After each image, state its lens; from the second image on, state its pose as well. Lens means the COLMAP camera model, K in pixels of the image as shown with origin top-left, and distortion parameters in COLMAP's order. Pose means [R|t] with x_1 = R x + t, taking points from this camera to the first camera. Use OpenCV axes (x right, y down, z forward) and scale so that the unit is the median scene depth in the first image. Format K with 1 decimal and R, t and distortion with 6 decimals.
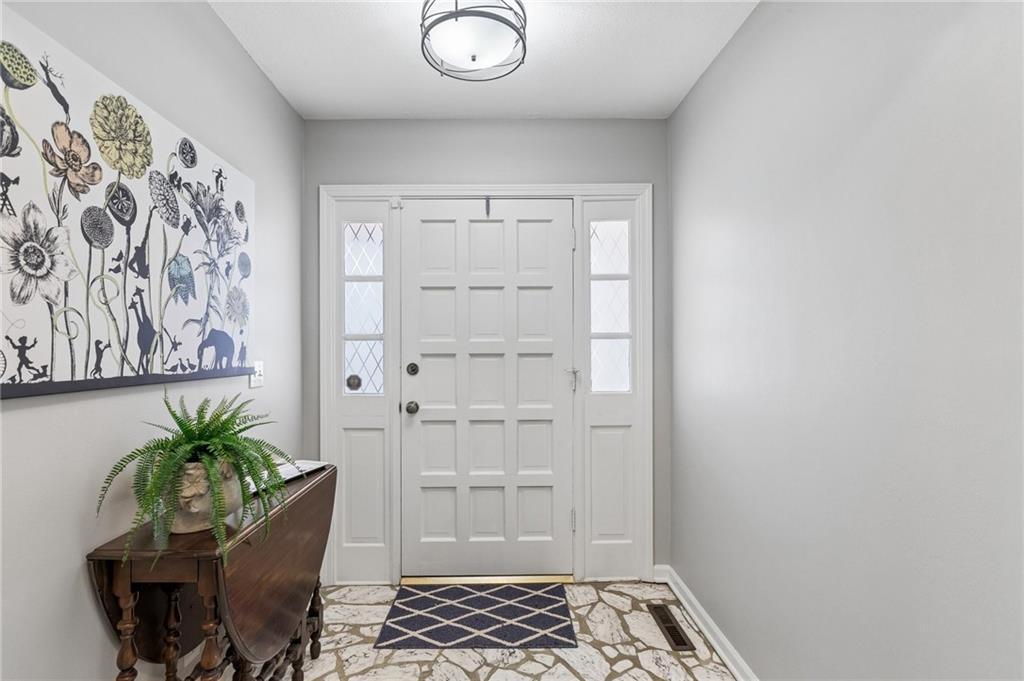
lens RADIAL K [[462.1, 0, 493.8], [0, 462.1, 344.2], [0, 0, 1]] dist [0.004952, -0.000328]
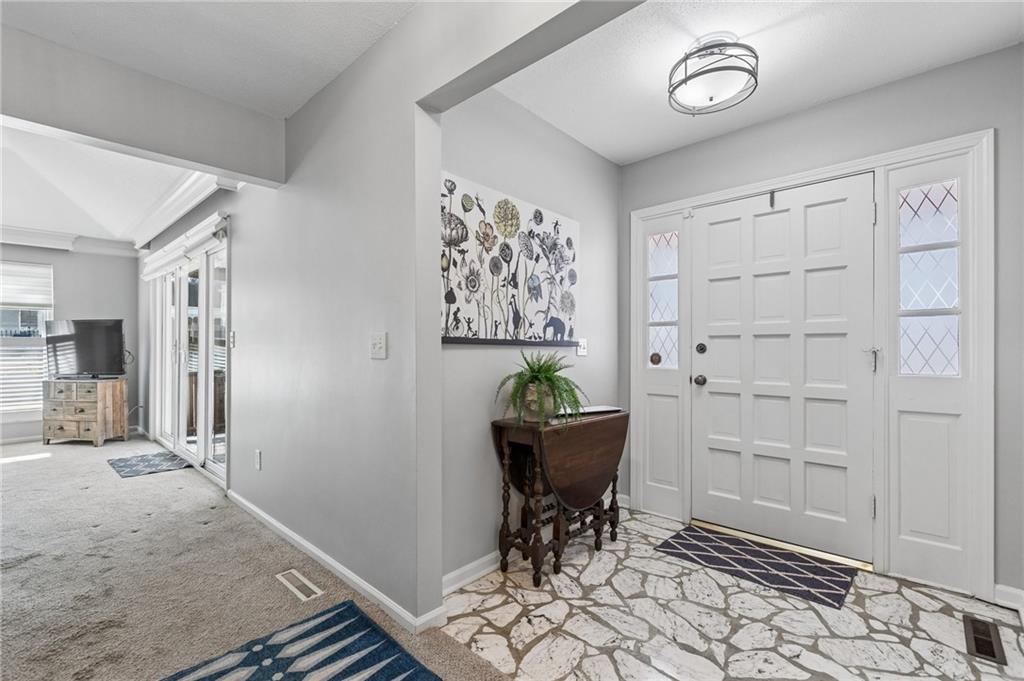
lens RADIAL K [[462.1, 0, 512.8], [0, 462.1, 344.4], [0, 0, 1]] dist [0.004952, -0.000328]
pose [[0.730653, -0.005713, -0.682725, 0.364556], [-0.001469, 0.999950, -0.009939, 0.070960], [0.682747, 0.008265, 0.730608, -0.271724]]
